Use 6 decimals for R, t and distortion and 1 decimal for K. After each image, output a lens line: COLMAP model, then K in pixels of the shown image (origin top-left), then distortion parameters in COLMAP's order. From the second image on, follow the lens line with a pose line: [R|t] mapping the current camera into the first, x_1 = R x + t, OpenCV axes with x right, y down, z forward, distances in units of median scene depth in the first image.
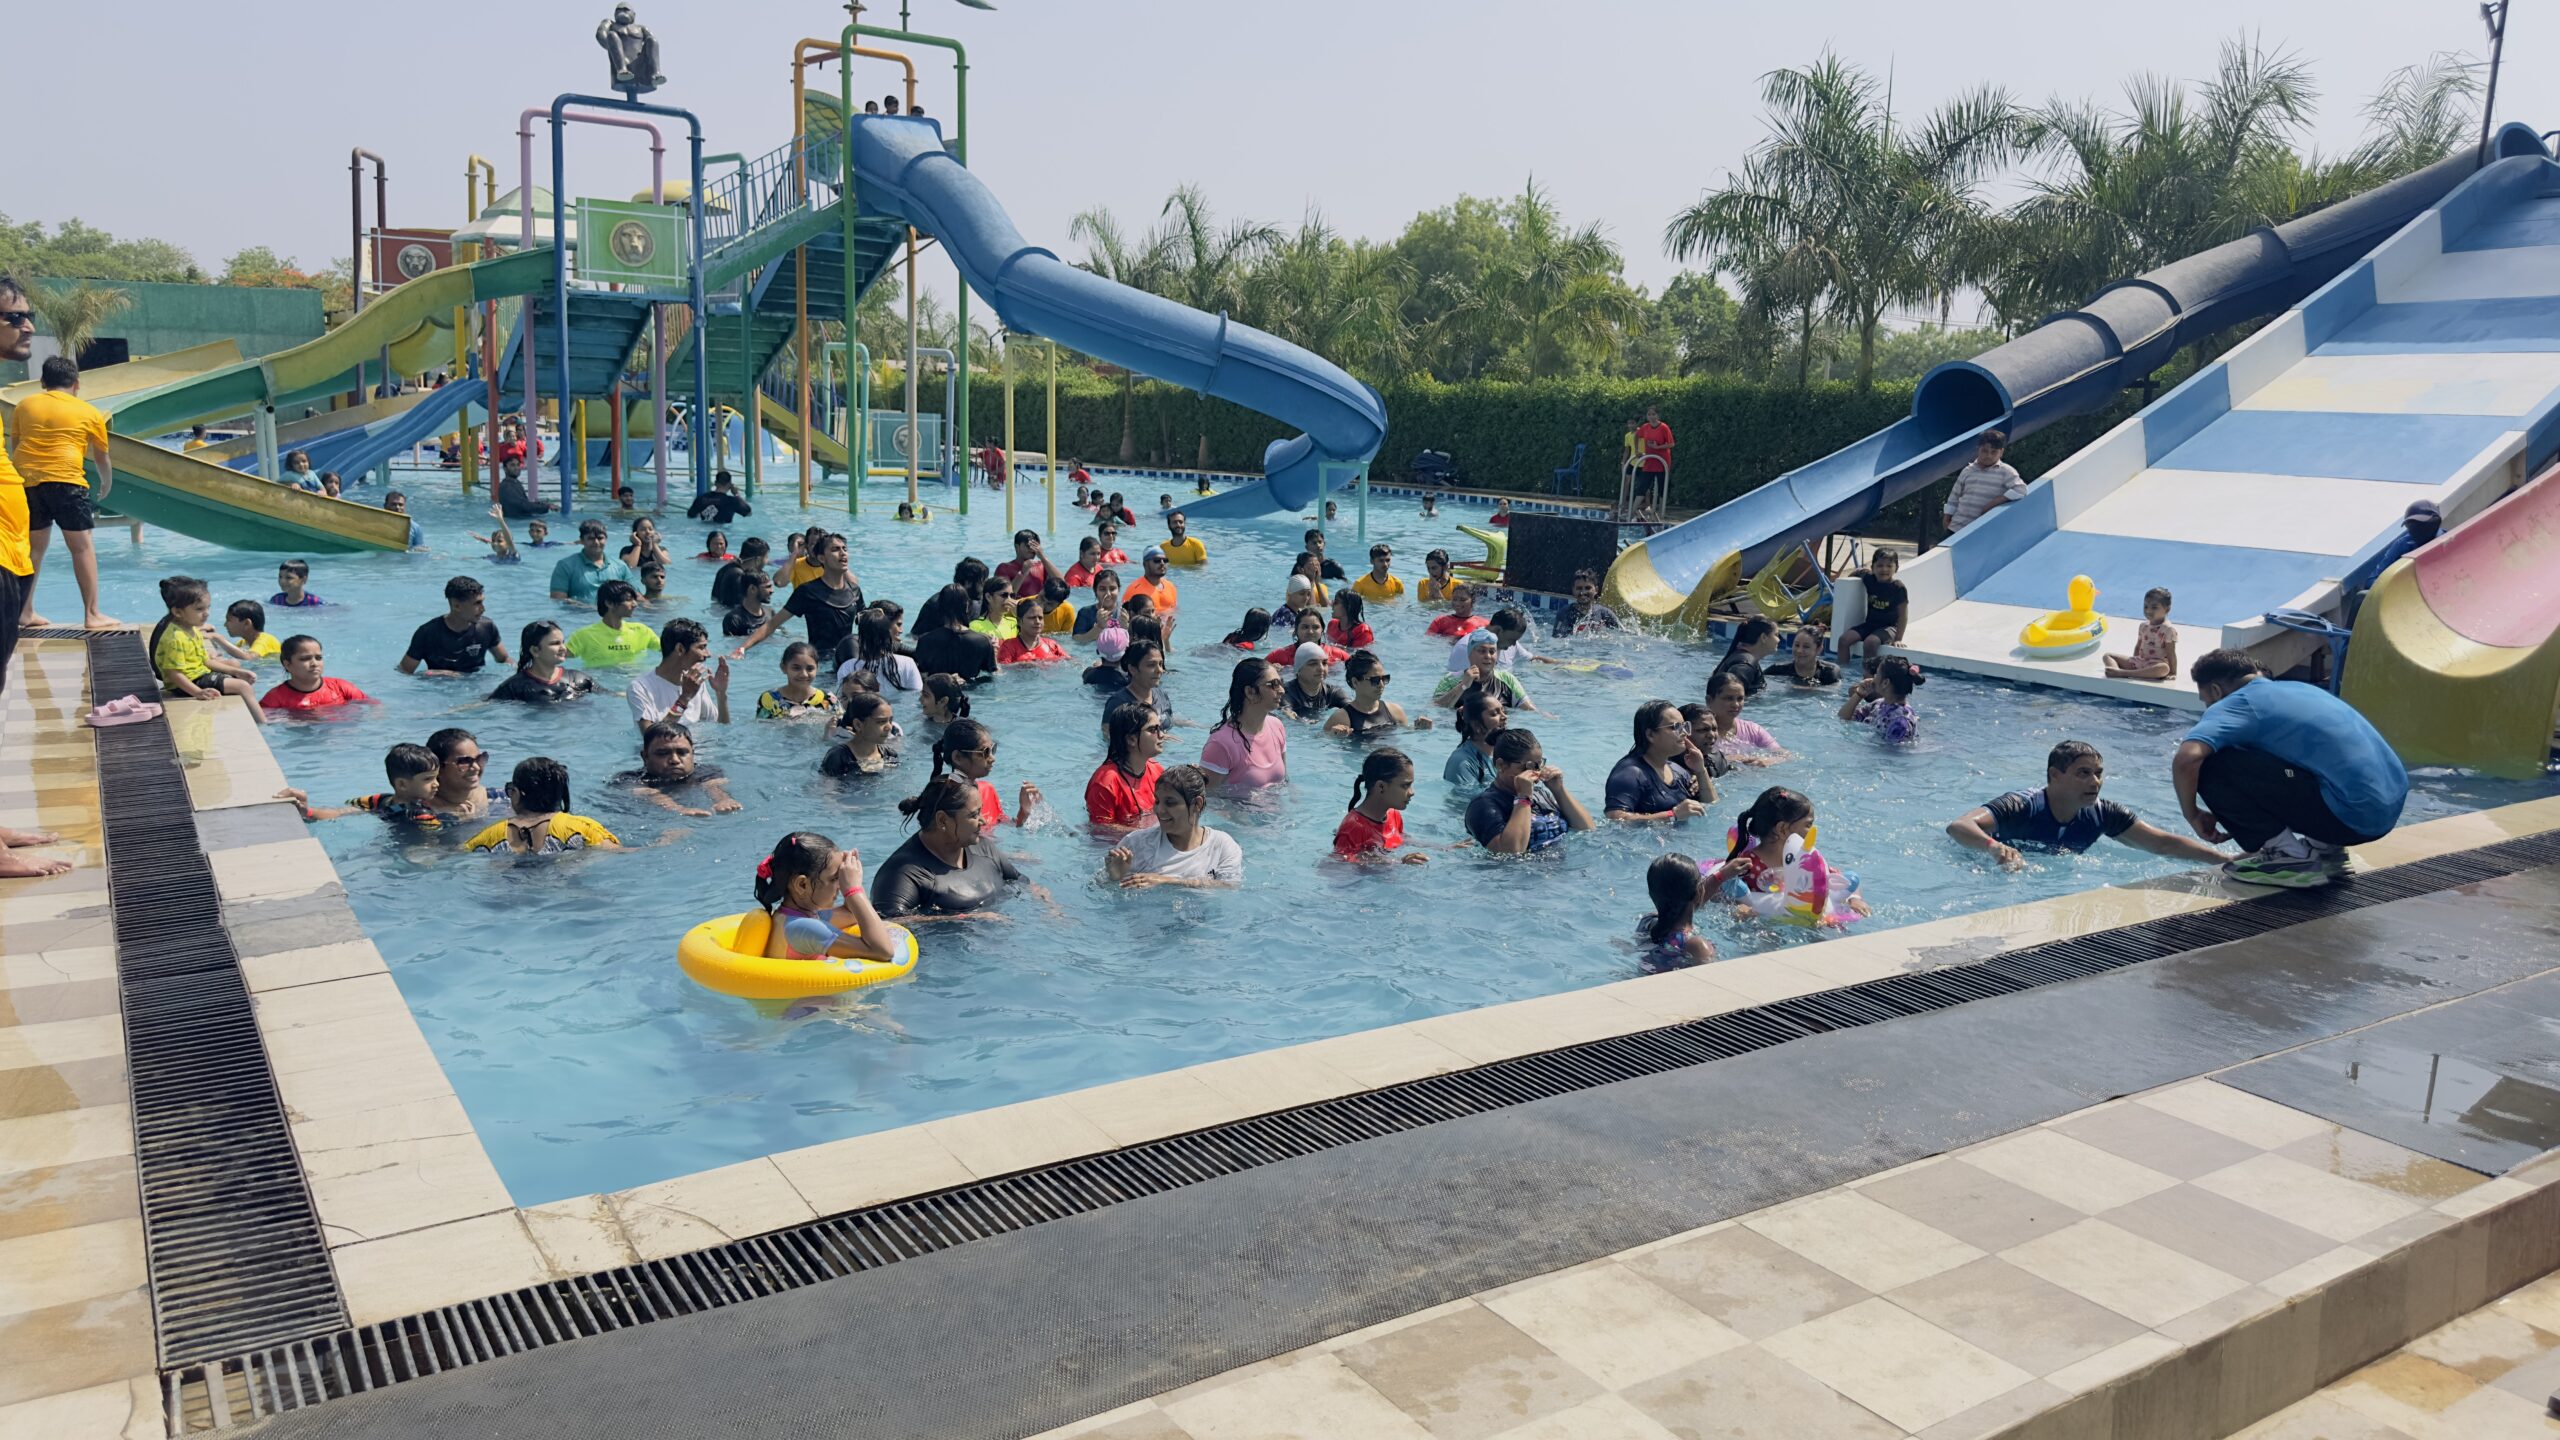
lens RADIAL K [[1898.9, 0, 1288.4], [0, 1898.9, 744.4], [0, 0, 1]] dist [0.146286, -0.293633]
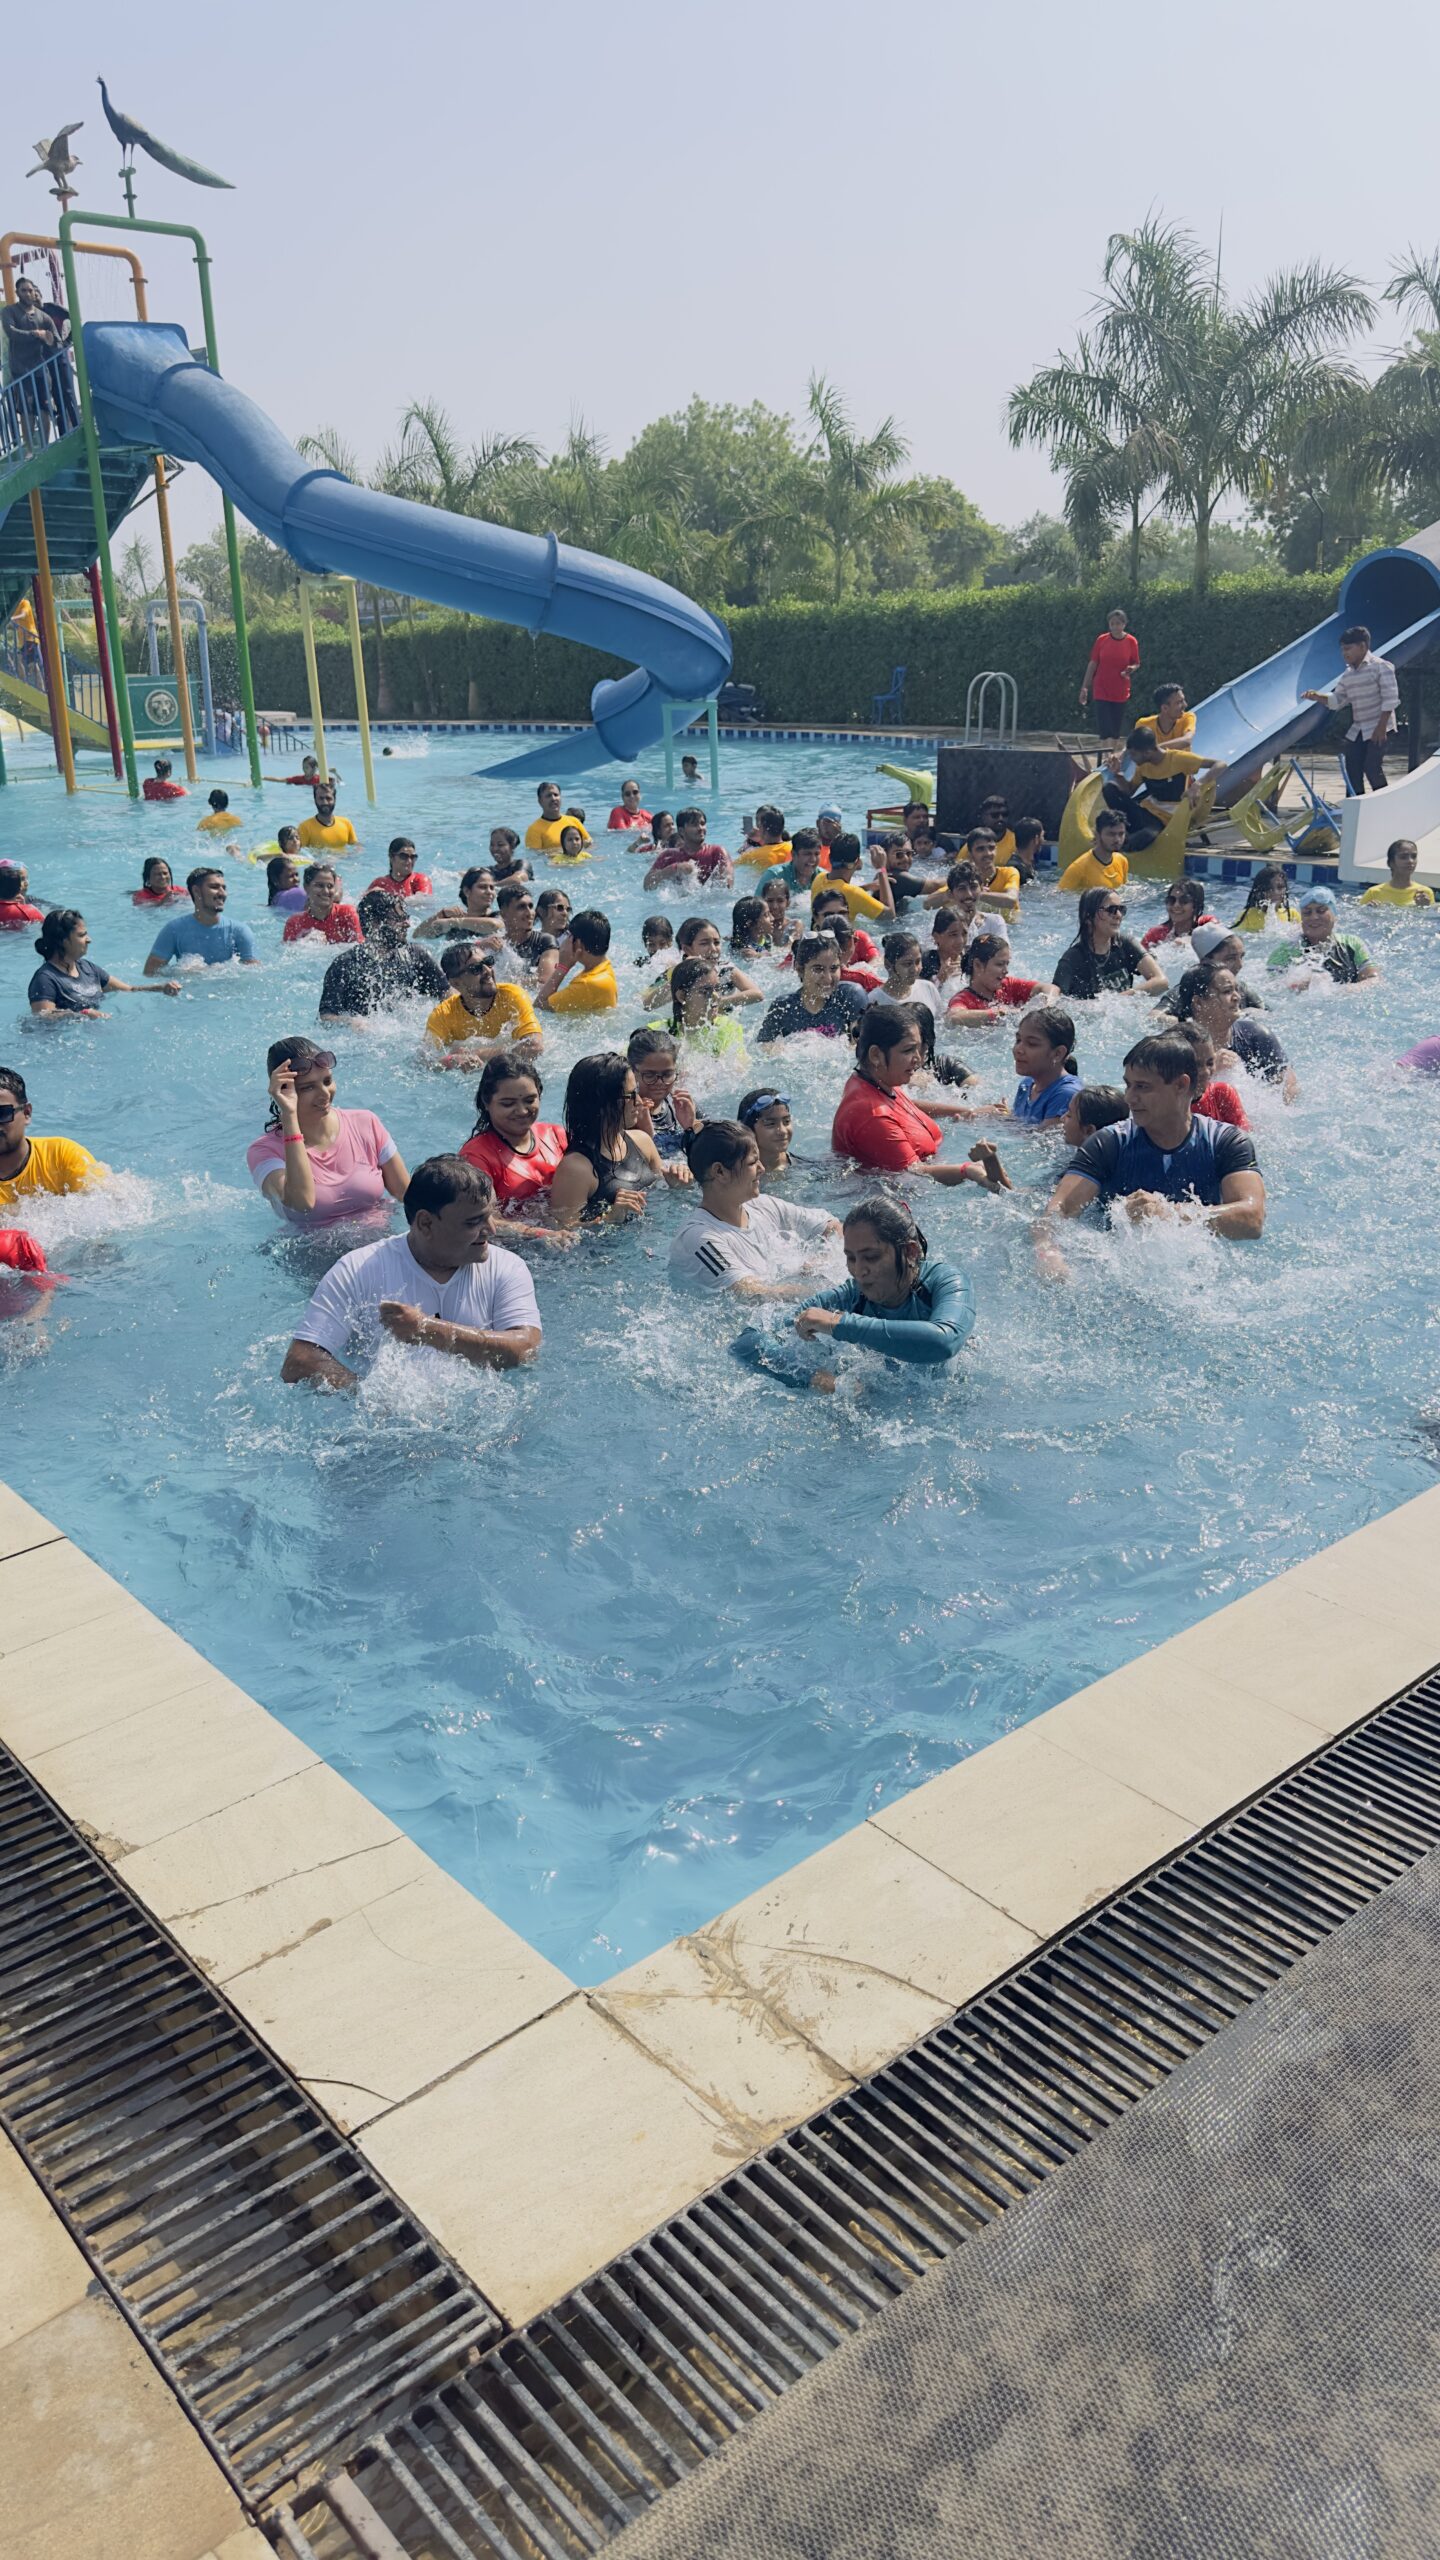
lens RADIAL K [[1932.3, 0, 776.4], [0, 1932.3, 1239.4], [0, 0, 1]] dist [0.026795, -0.028652]
pose [[0.987891, -0.097389, 0.120778, -0.069683], [0.081335, 0.987989, 0.131389, -0.014782], [-0.132123, -0.119974, 0.983946, 0.069741]]
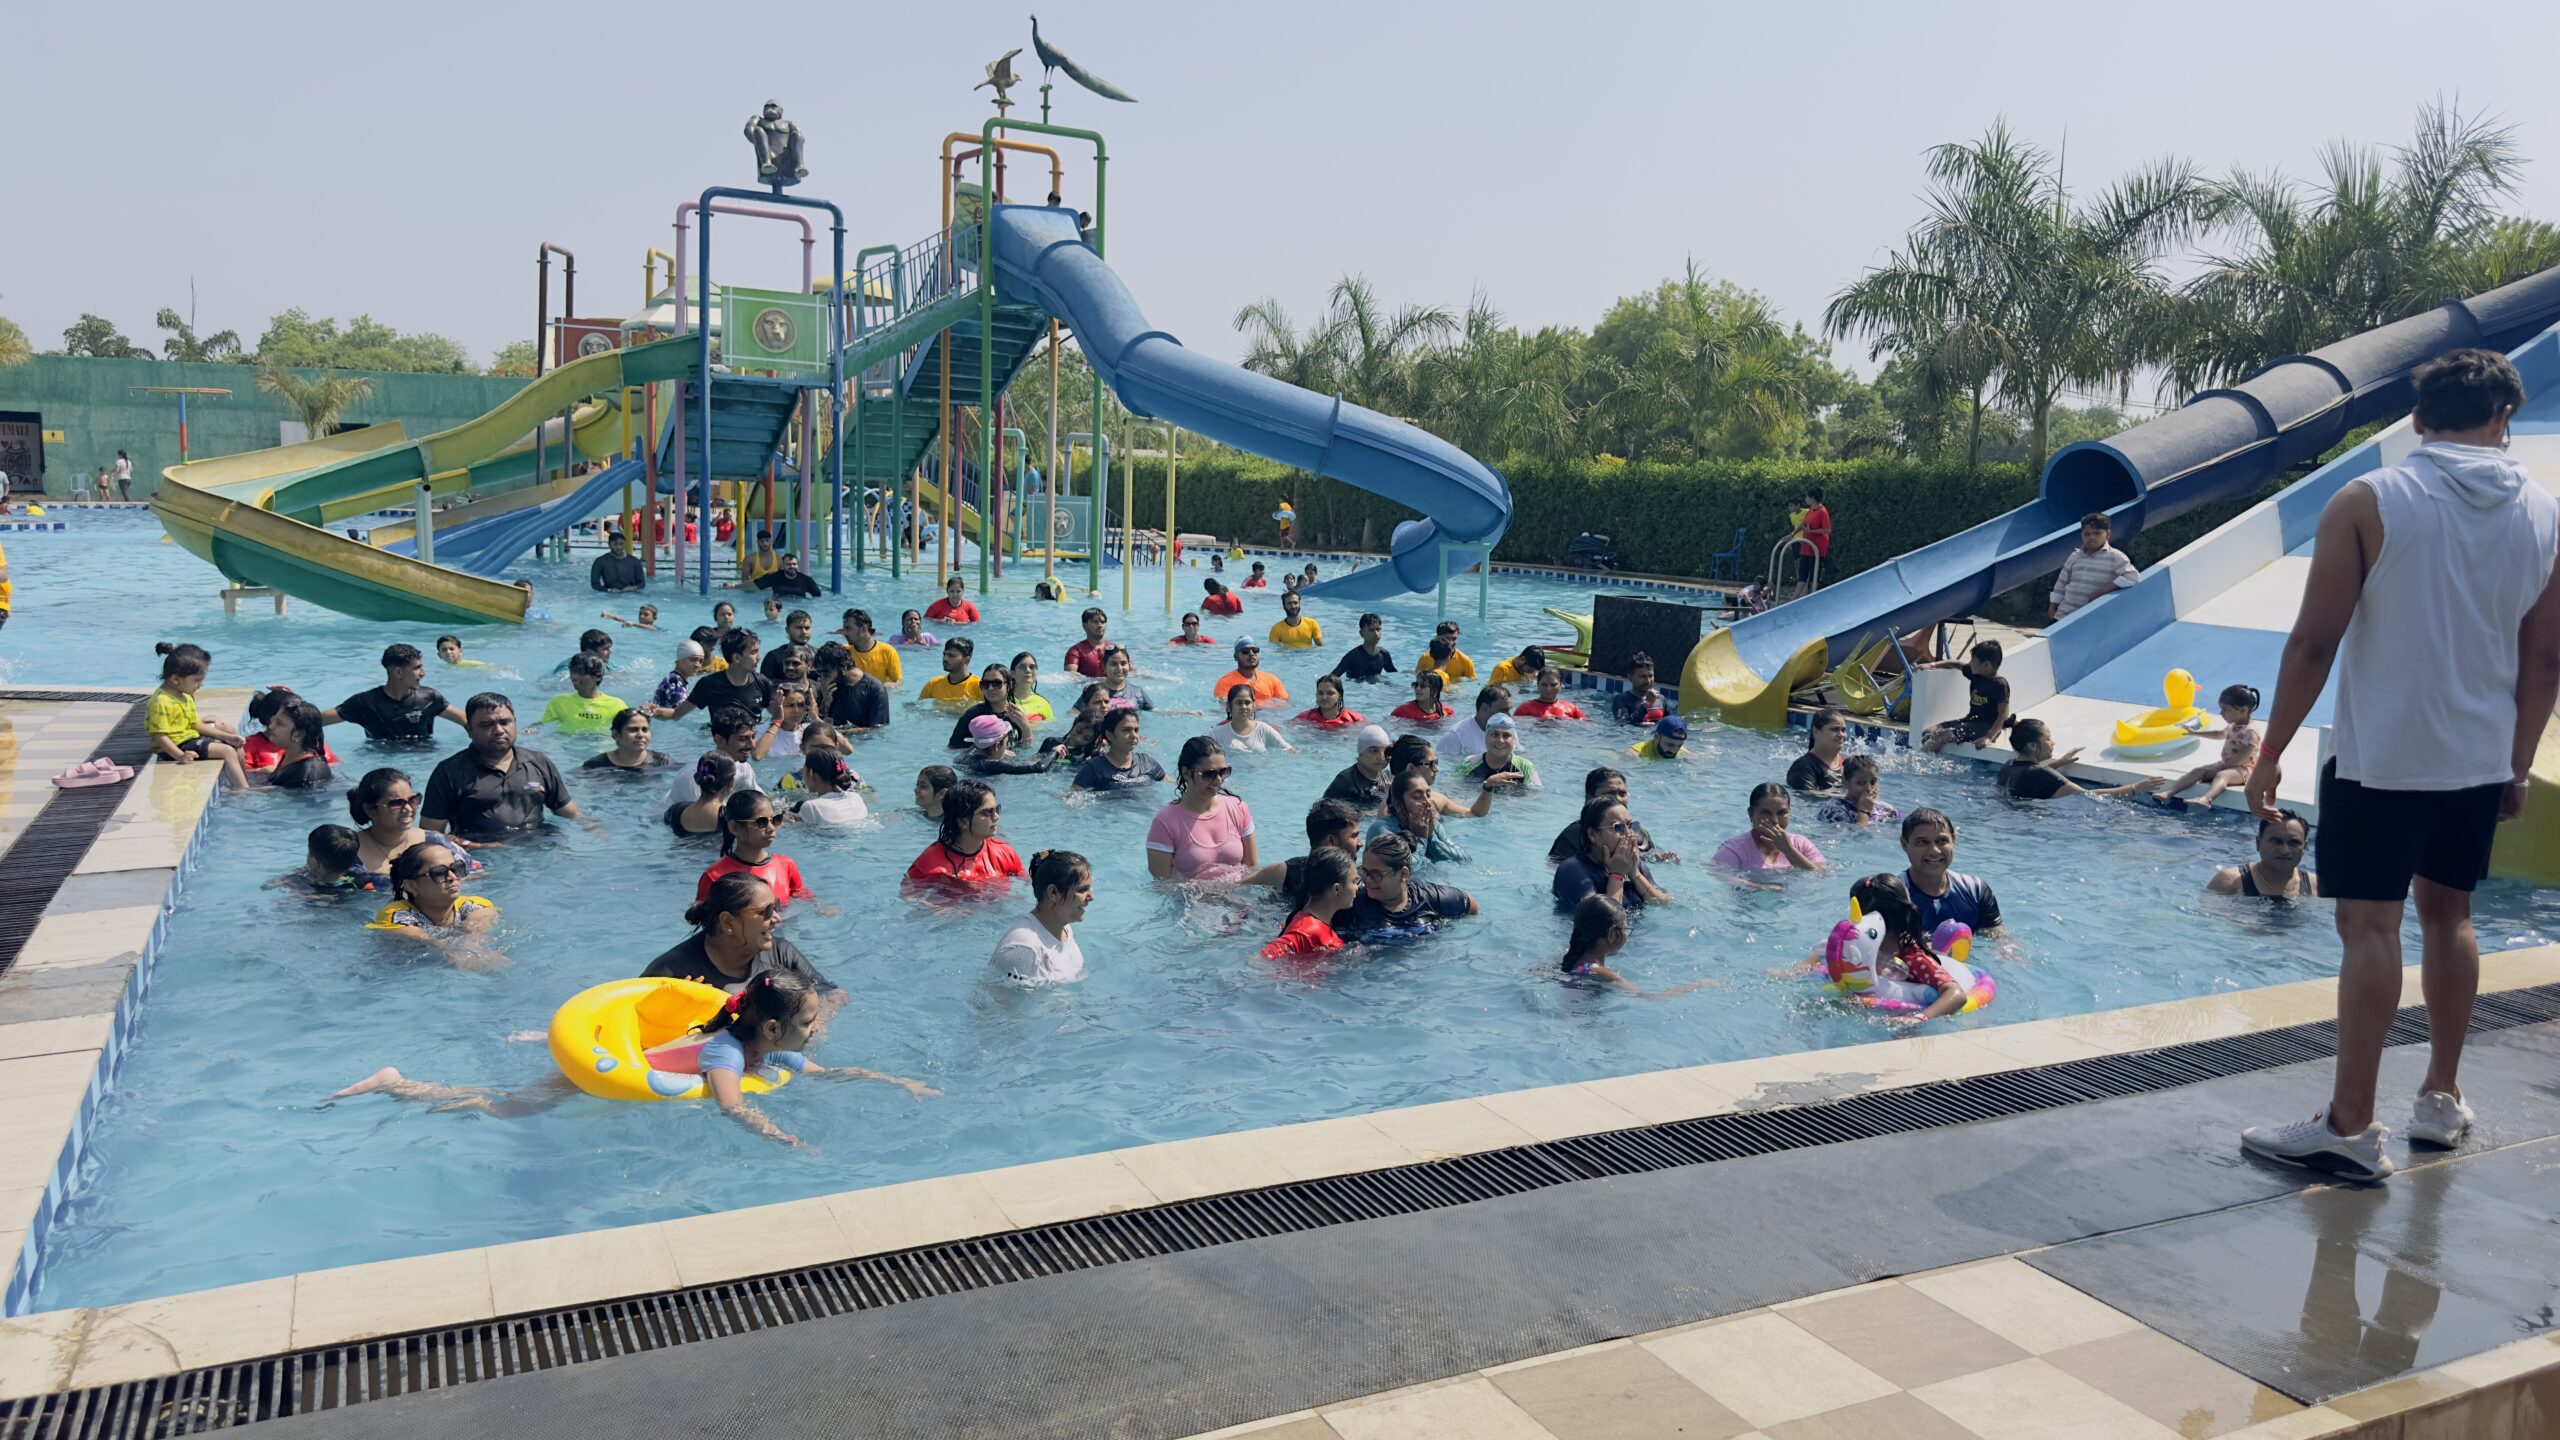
lens RADIAL K [[1882.5, 0, 1287.2], [0, 1882.5, 758.2], [0, 0, 1]] dist [0.111775, -0.173473]
pose [[0.992963, 0.020324, -0.116671, 0.056633], [-0.024395, 0.999138, -0.033573, -0.002619], [0.115888, 0.036183, 0.992603, 0.026670]]
